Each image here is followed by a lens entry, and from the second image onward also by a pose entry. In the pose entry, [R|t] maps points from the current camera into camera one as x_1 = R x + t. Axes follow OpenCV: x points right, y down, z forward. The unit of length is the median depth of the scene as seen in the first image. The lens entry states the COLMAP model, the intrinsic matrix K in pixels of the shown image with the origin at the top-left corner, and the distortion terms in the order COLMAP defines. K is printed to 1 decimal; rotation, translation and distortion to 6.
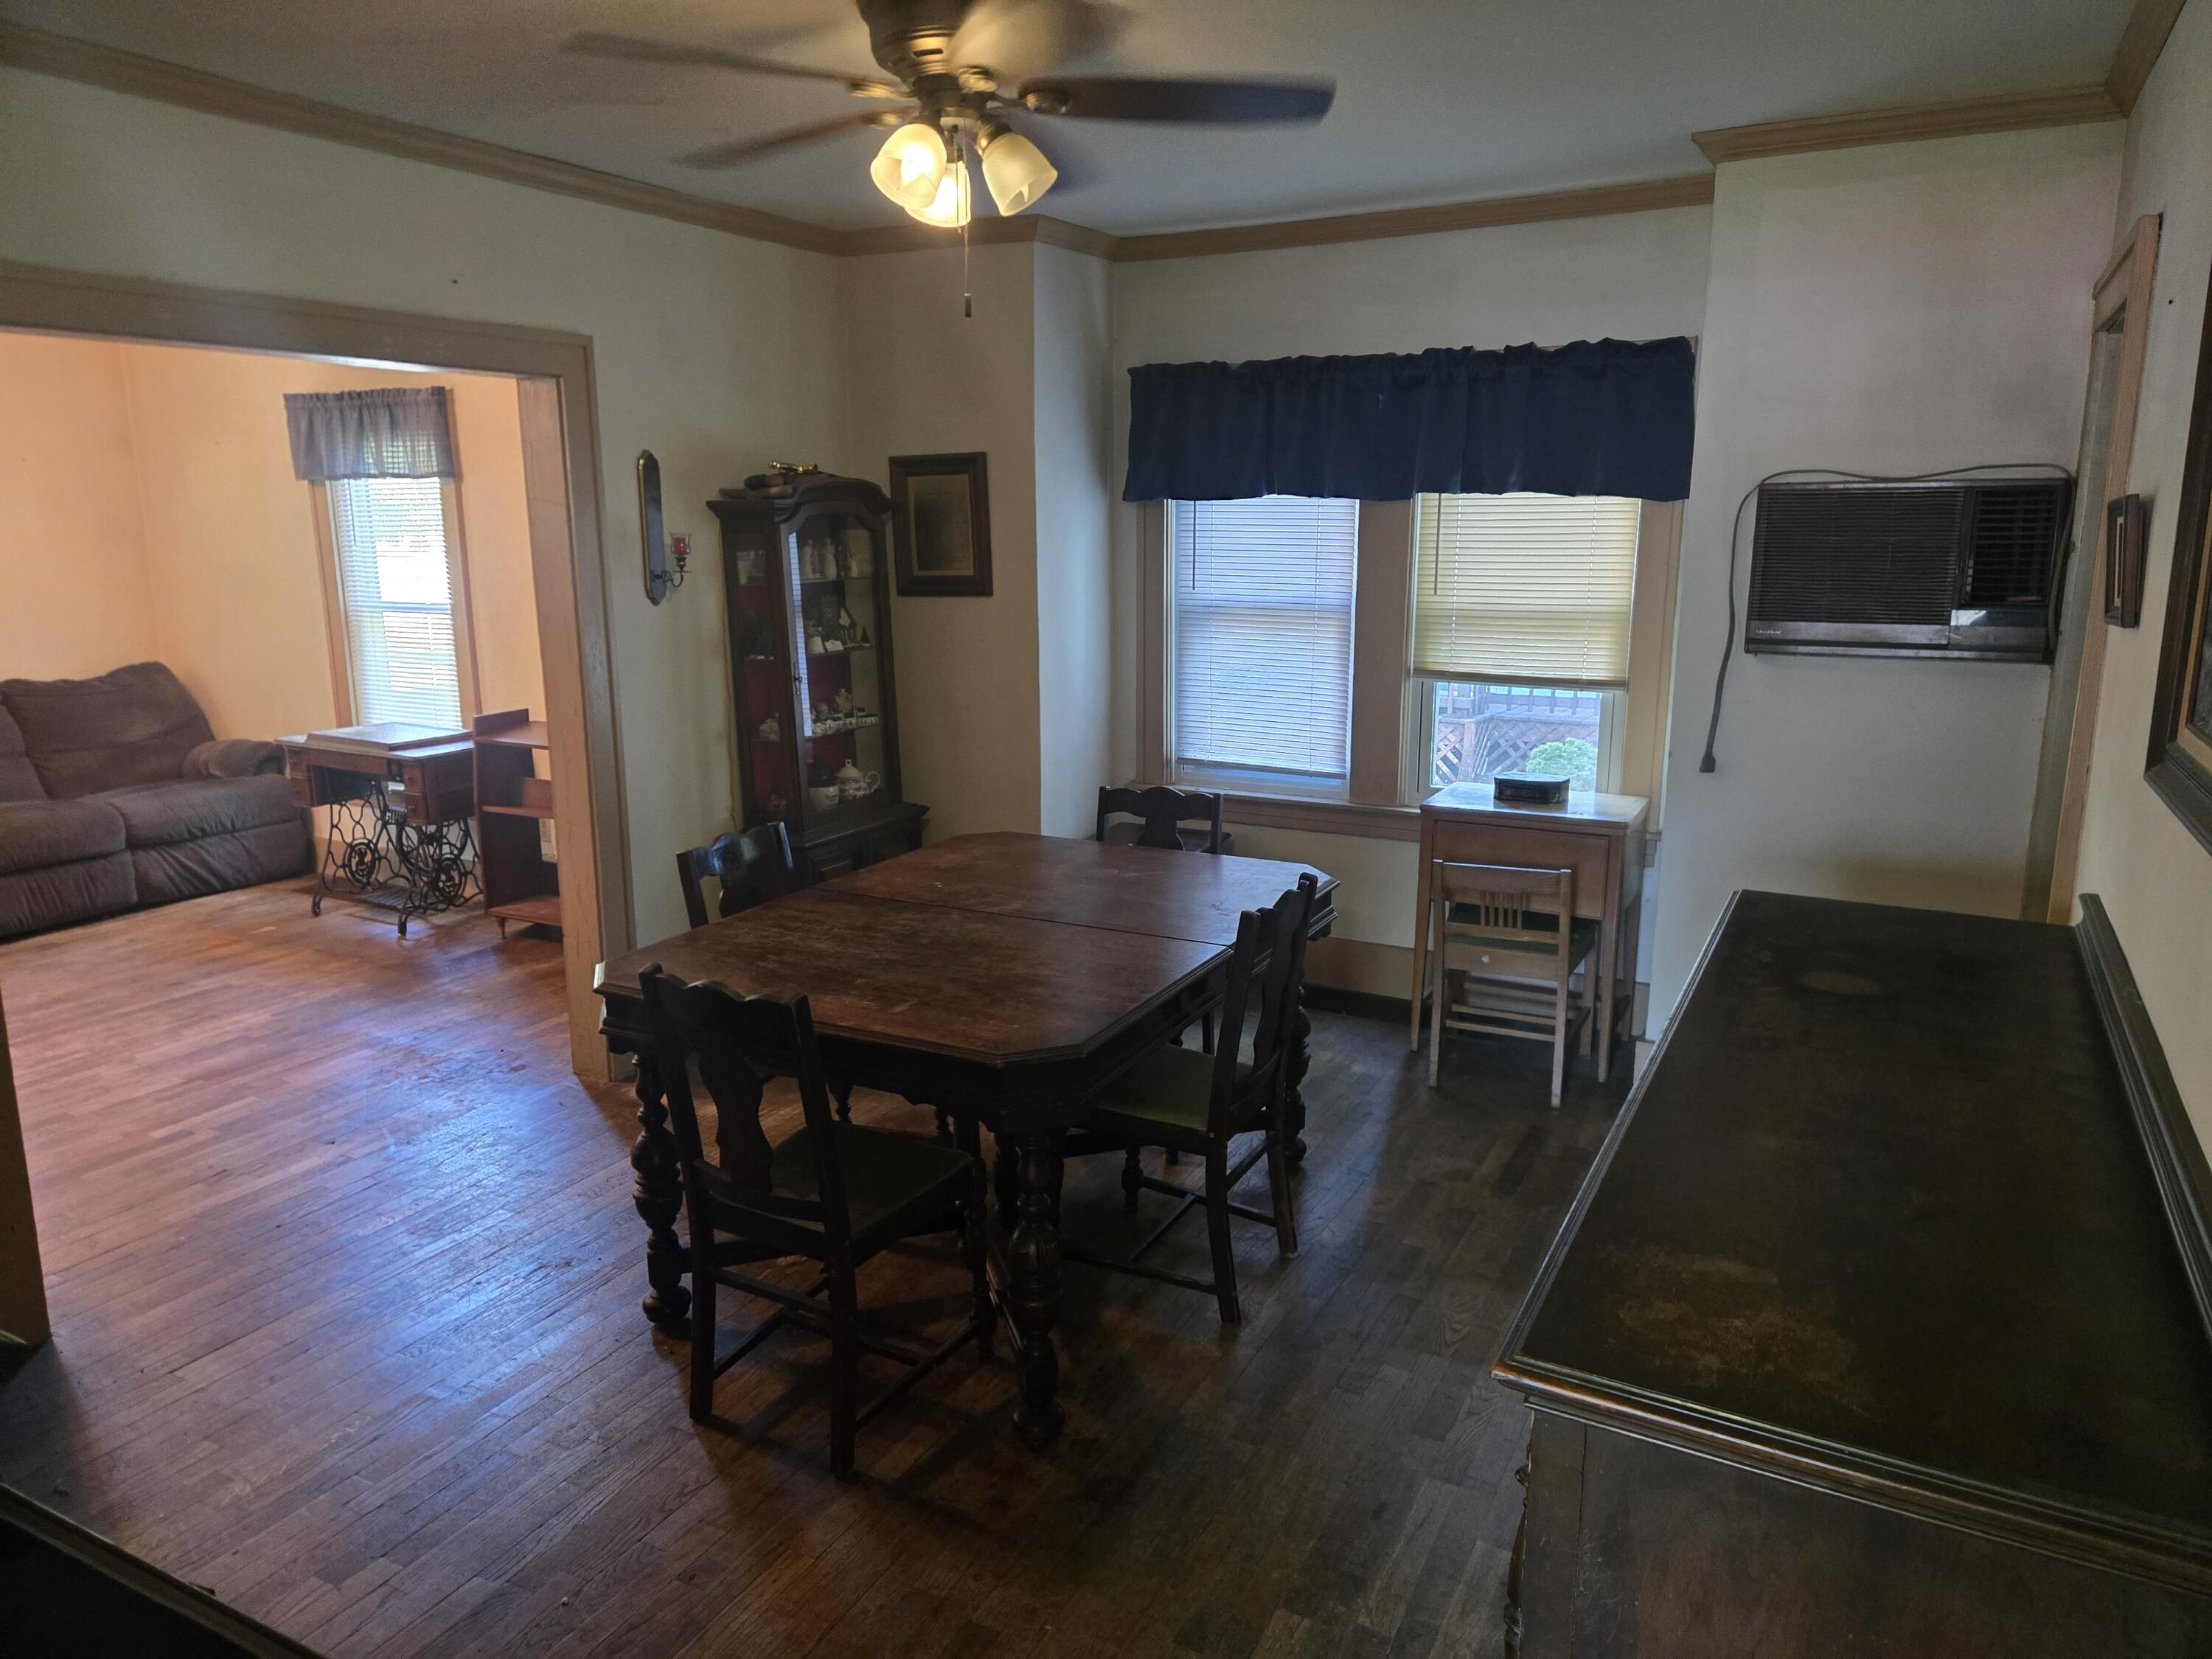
lens RADIAL K [[1490.3, 0, 1102.7], [0, 1490.3, 815.4], [0, 0, 1]] dist [0.043416, -0.000792]
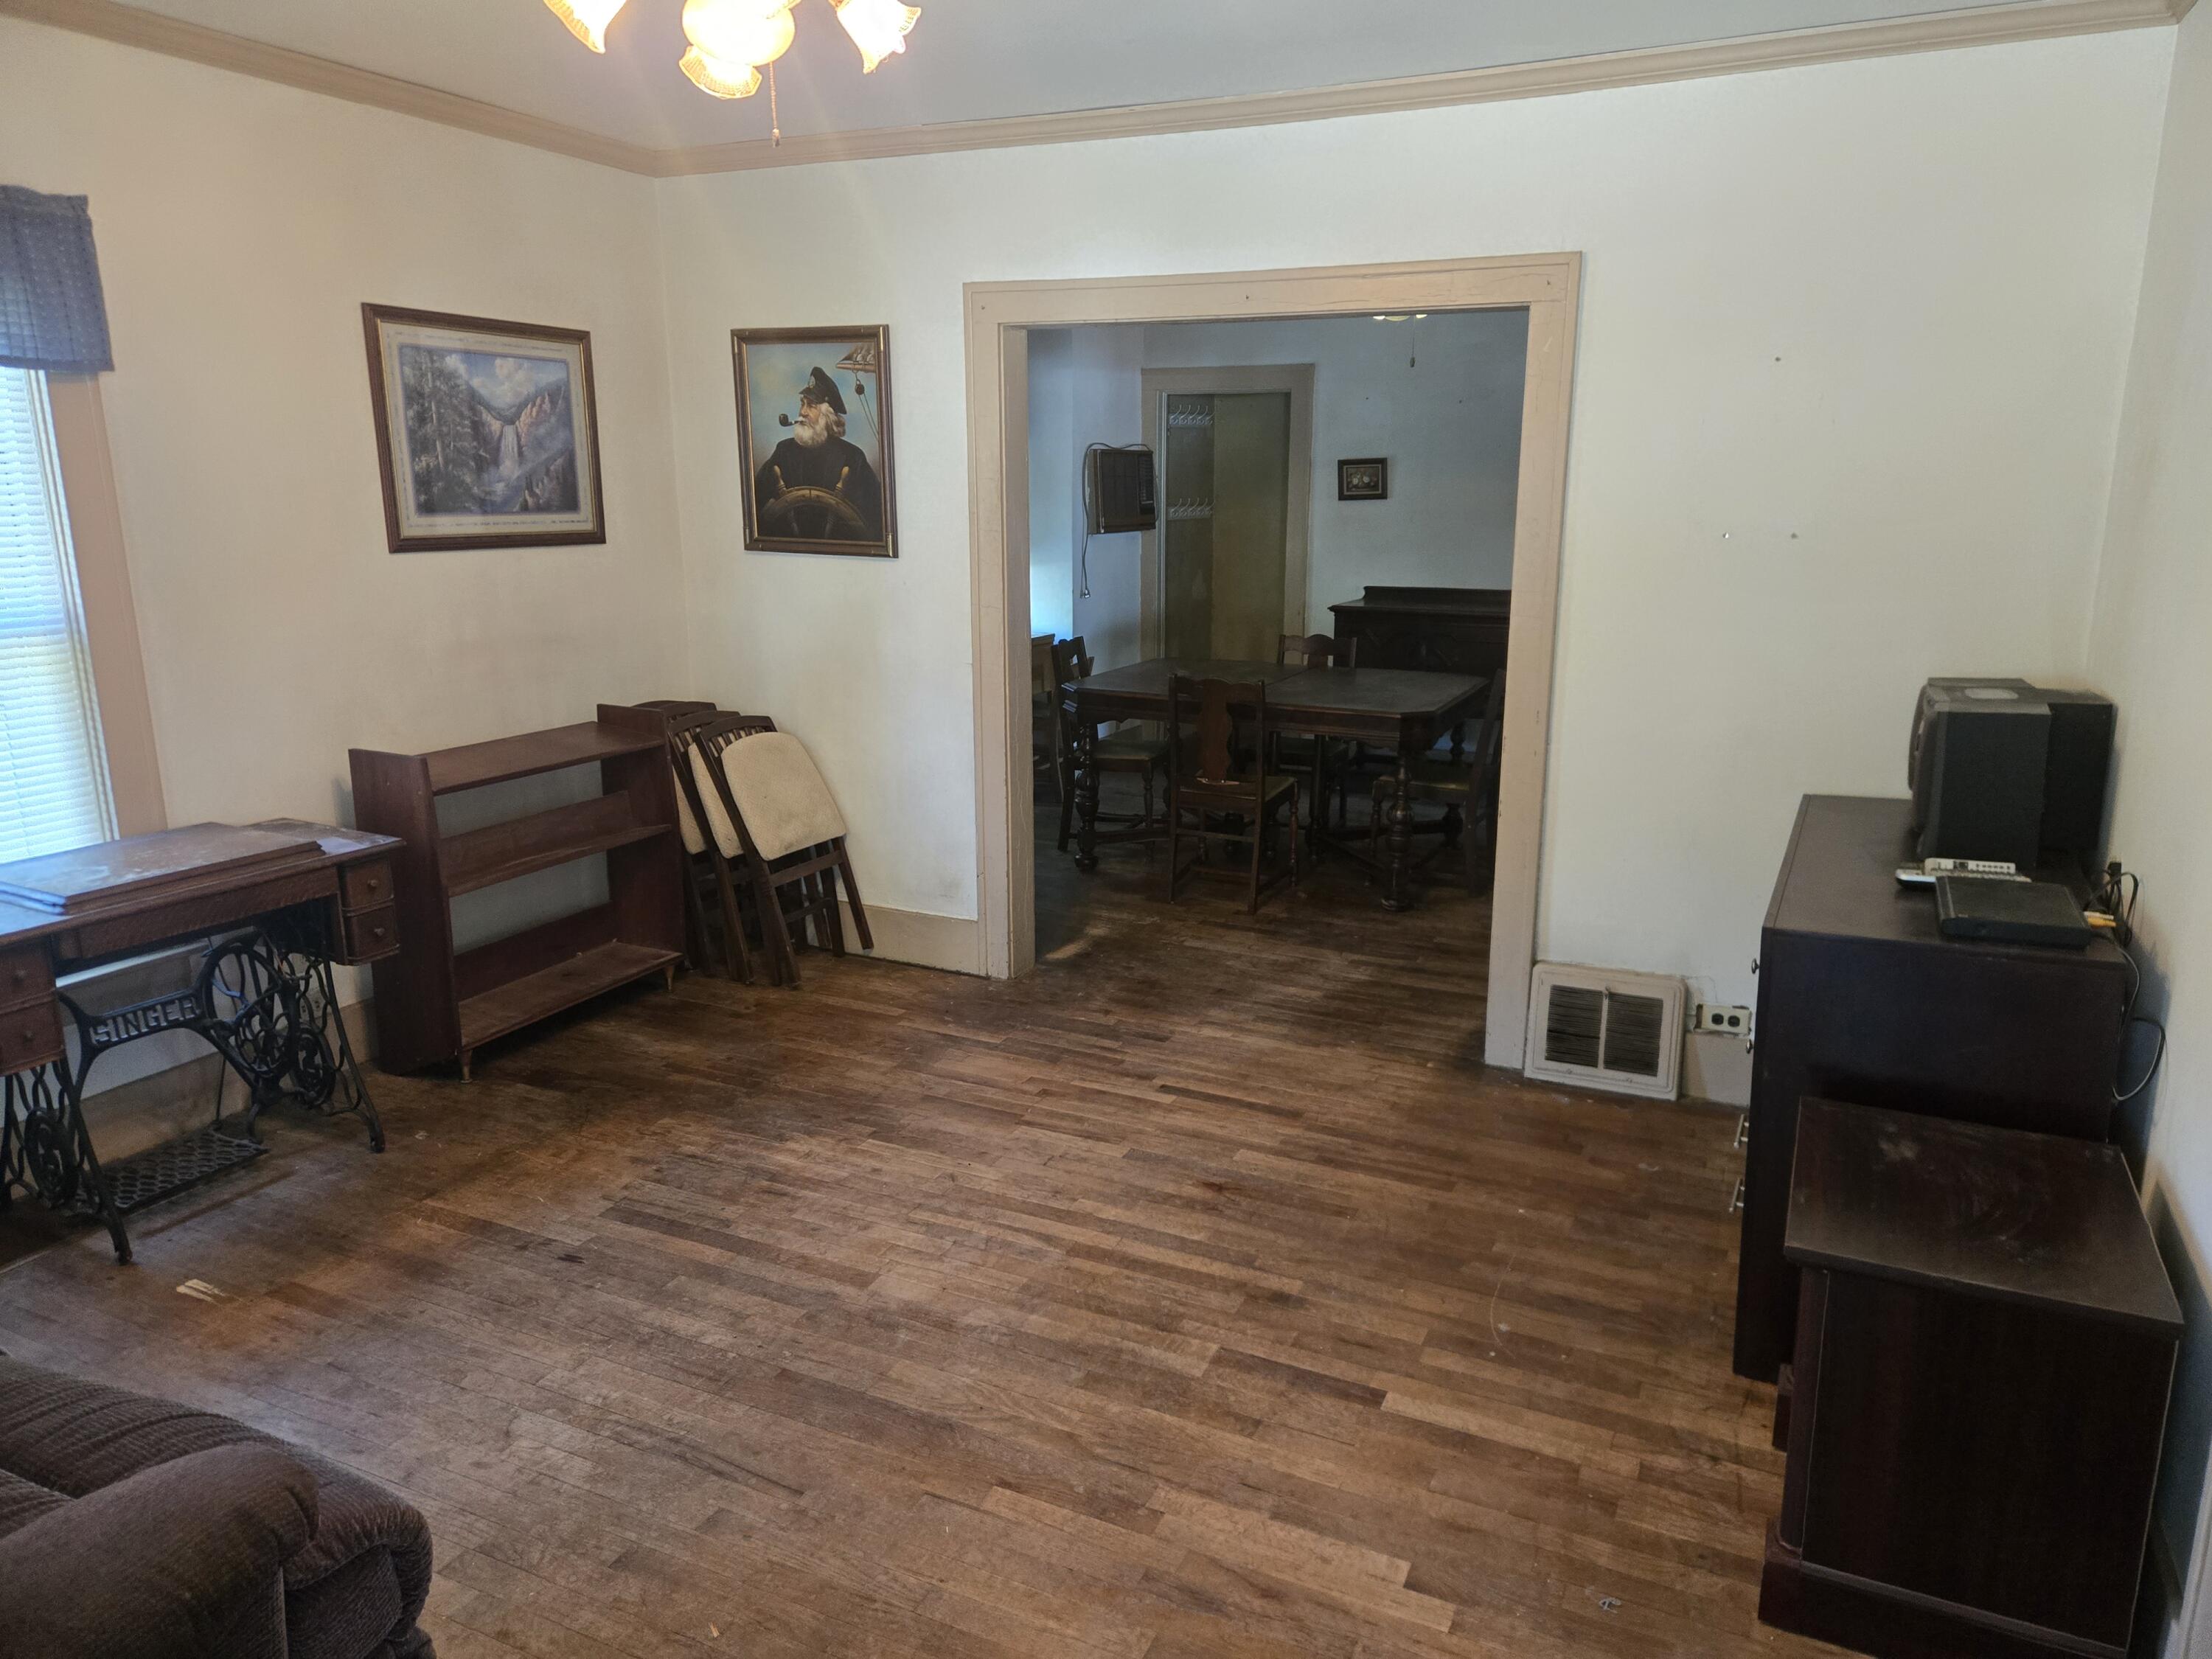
lens RADIAL K [[1499.7, 0, 1106.0], [0, 1499.7, 829.5], [0, 0, 1]] dist [0.003422, -0.004807]
pose [[-0.060002, -0.227084, 0.972025, -0.984897], [0.196459, 0.952047, 0.234544, -0.119789], [-0.978674, 0.205037, -0.012512, 0.665583]]
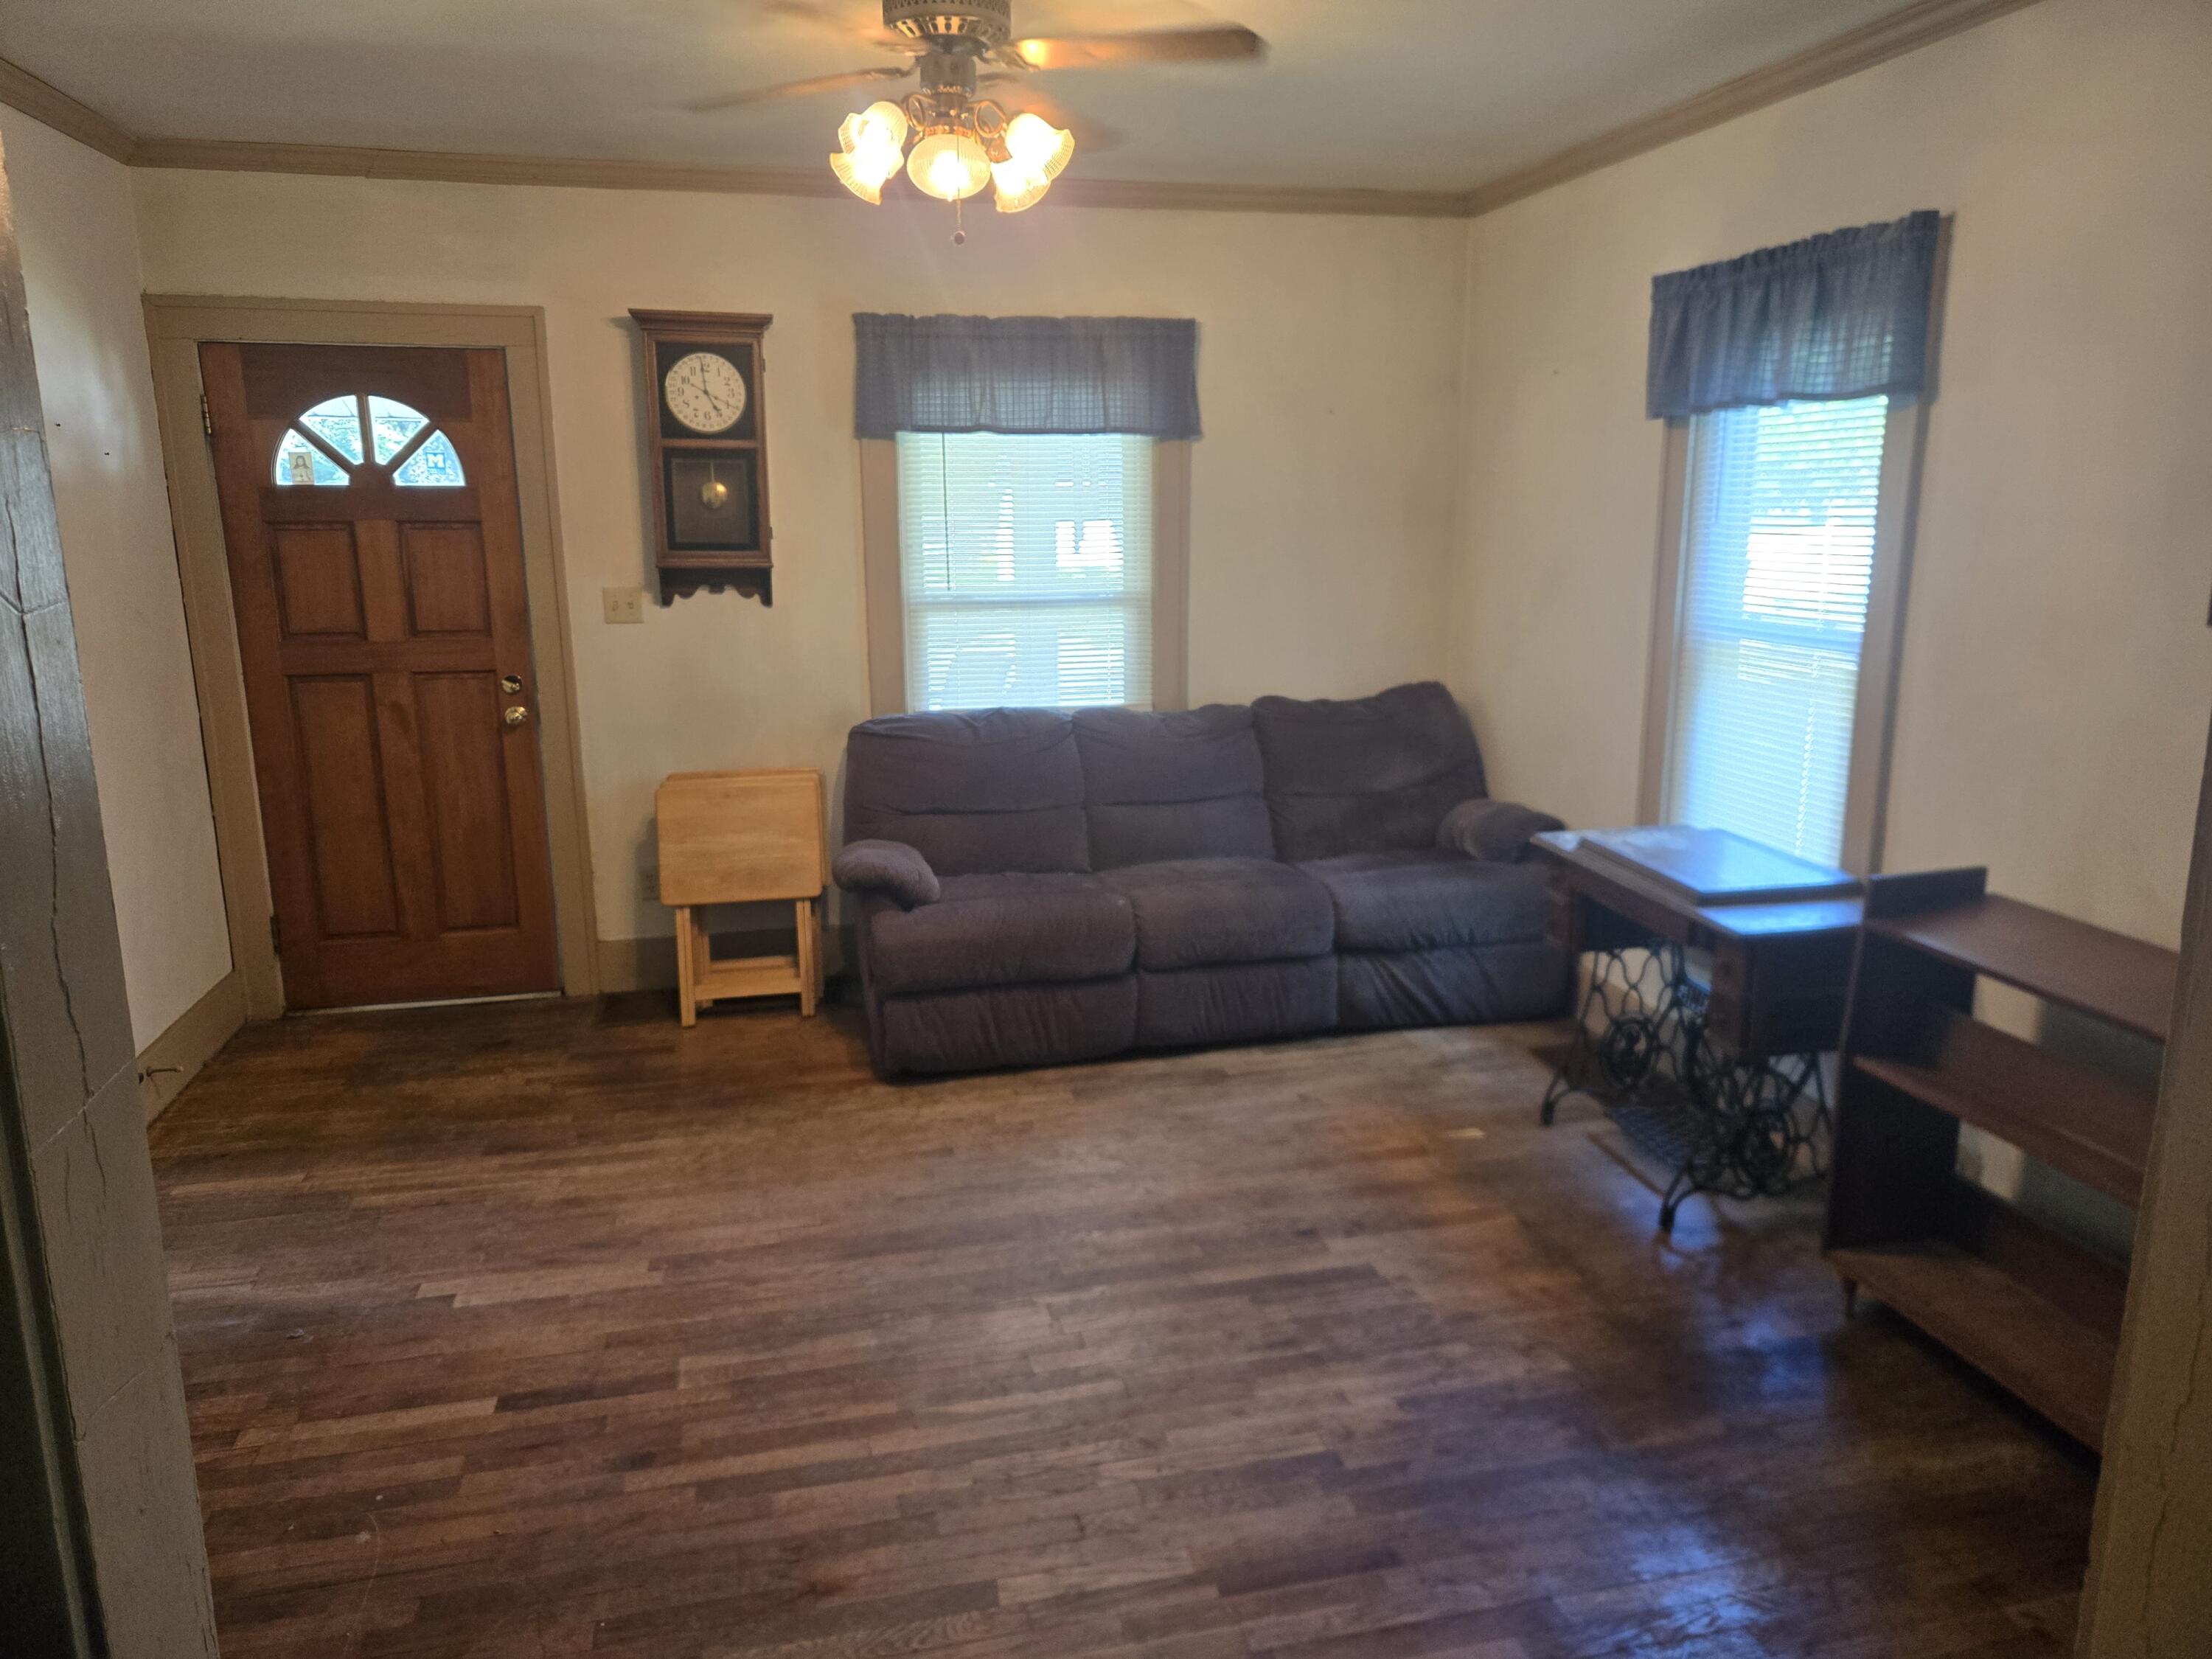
lens RADIAL K [[1499.7, 0, 1106.0], [0, 1499.7, 829.5], [0, 0, 1]] dist [0.003422, -0.004807]
pose [[0.661272, 0.161539, -0.732547, -0.209943], [-0.144751, 0.985663, 0.086687, -0.079686], [0.736048, 0.048713, 0.675175, 0.446100]]
